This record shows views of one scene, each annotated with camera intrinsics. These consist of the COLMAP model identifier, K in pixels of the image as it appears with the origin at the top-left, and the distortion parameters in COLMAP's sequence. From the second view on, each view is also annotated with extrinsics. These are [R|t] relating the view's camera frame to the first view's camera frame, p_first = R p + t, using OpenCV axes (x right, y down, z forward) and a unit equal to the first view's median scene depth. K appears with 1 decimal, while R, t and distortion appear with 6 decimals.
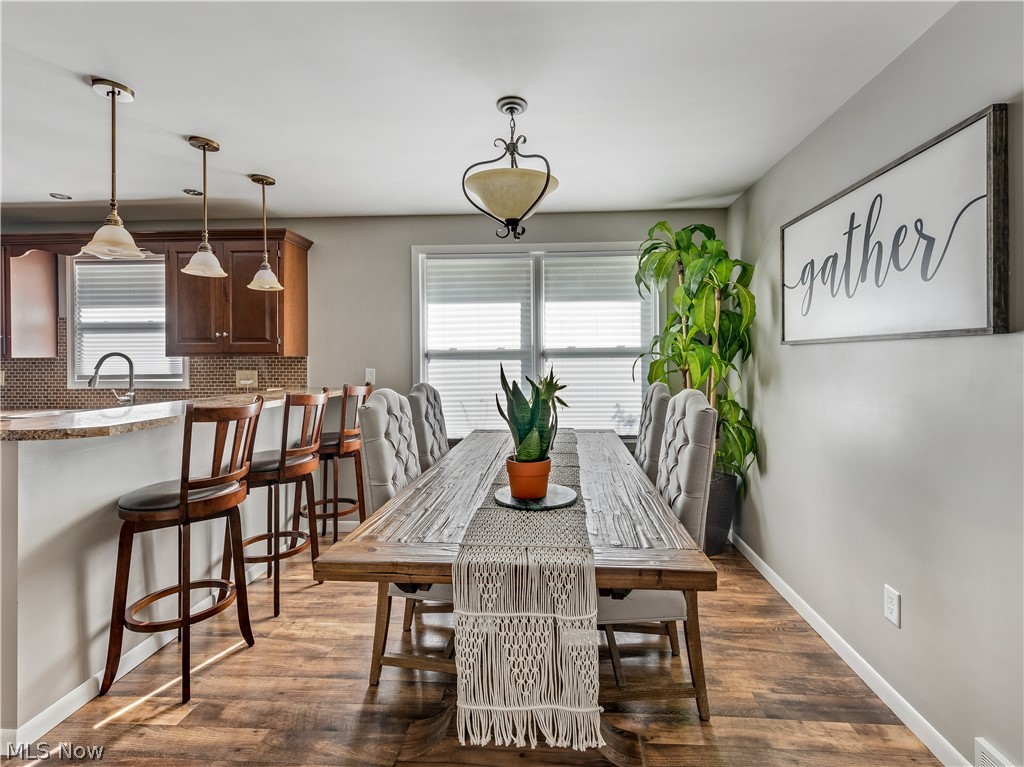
lens RADIAL K [[484.7, 0, 545.2], [0, 484.7, 358.2], [0, 0, 1]] dist [0.004312, -0.000187]
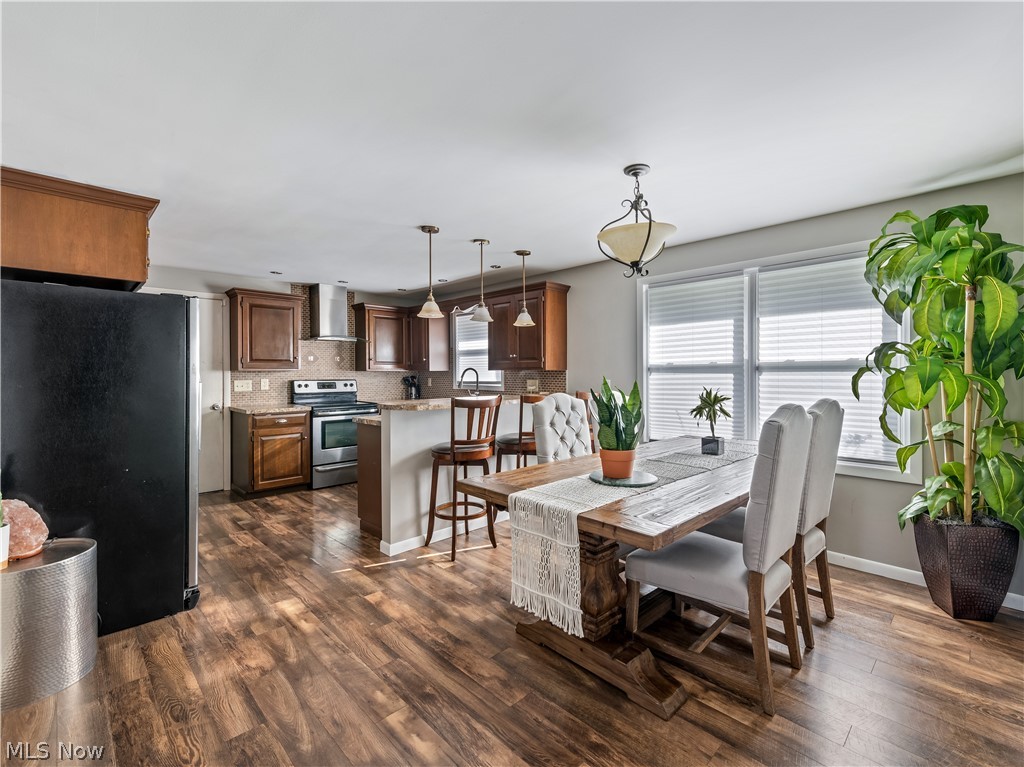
lens RADIAL K [[471.7, 0, 538.4], [0, 471.7, 376.0], [0, 0, 1]] dist [-0.001747, -0.000446]
pose [[0.749243, 0.008053, -0.662246, 0.408775], [-0.001703, 0.999946, 0.010233, -0.001507], [0.662293, -0.006539, 0.749216, -0.061845]]
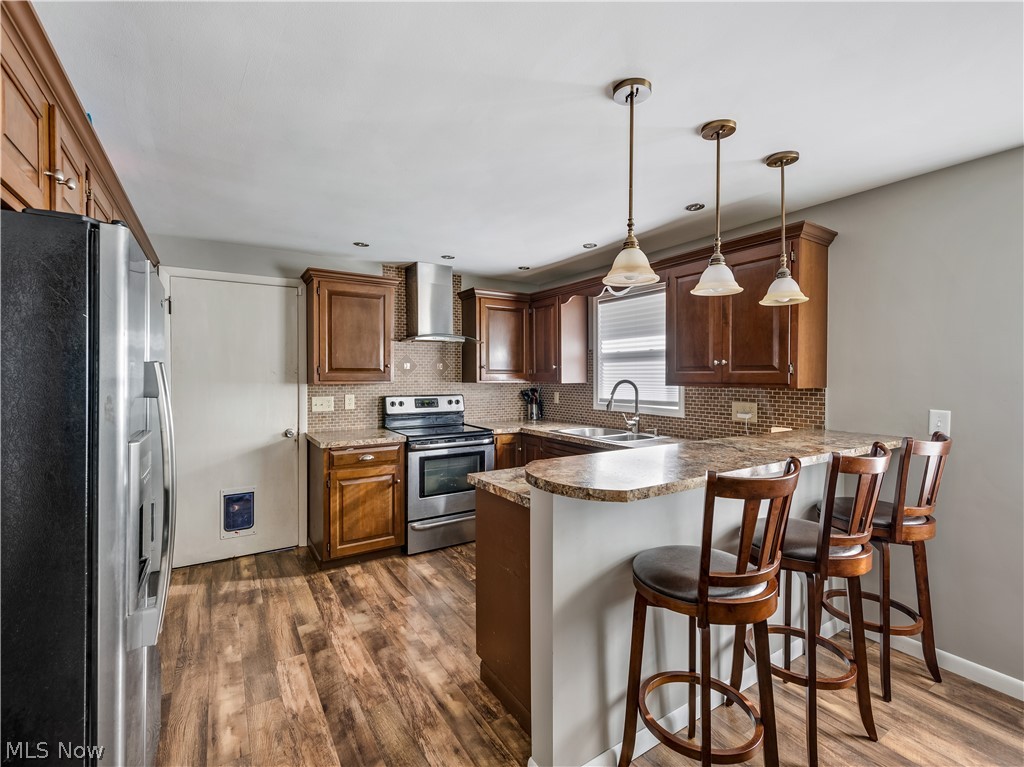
lens RADIAL K [[455.8, 0, 487.2], [0, 455.8, 378.2], [0, 0, 1]] dist [0.011506, -0.000141]
pose [[0.532557, 0.011711, -0.846313, -0.196130], [-0.001961, 0.999919, 0.012602, -0.030396], [0.846392, -0.005051, 0.532537, 0.206392]]
